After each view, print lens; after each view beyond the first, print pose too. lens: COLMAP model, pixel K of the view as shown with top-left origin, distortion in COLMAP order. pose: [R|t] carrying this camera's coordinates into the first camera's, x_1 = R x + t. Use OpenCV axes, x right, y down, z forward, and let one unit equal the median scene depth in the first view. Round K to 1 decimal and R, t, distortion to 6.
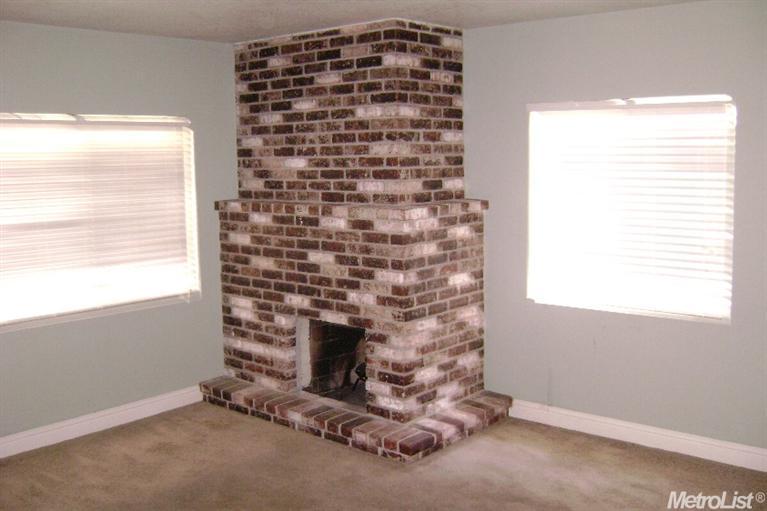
lens RADIAL K [[814.8, 0, 385.2], [0, 814.8, 258.2], [0, 0, 1]] dist [-0.156300, 0.000000]
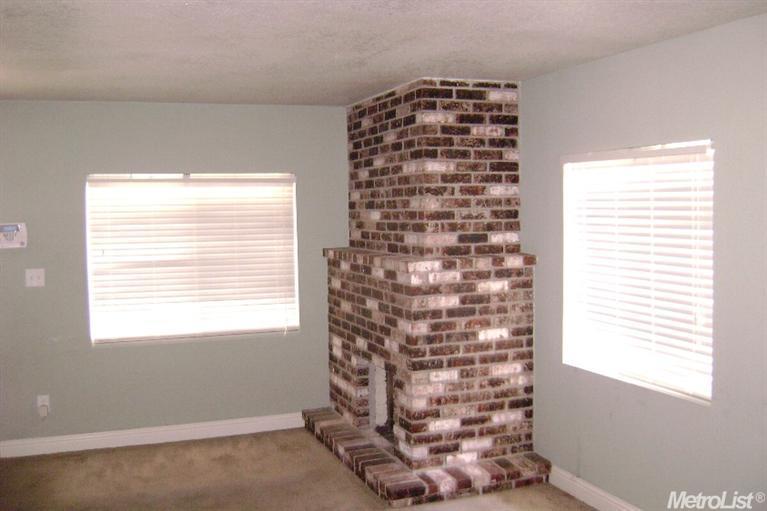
lens RADIAL K [[814.8, 0, 385.0], [0, 814.8, 254.6], [0, 0, 1]] dist [-0.156300, 0.000000]
pose [[0.872901, 0.029089, -0.487030, 0.454267], [-0.058995, 0.997190, -0.046178, -0.017312], [0.484318, 0.069041, 0.872163, 0.071809]]
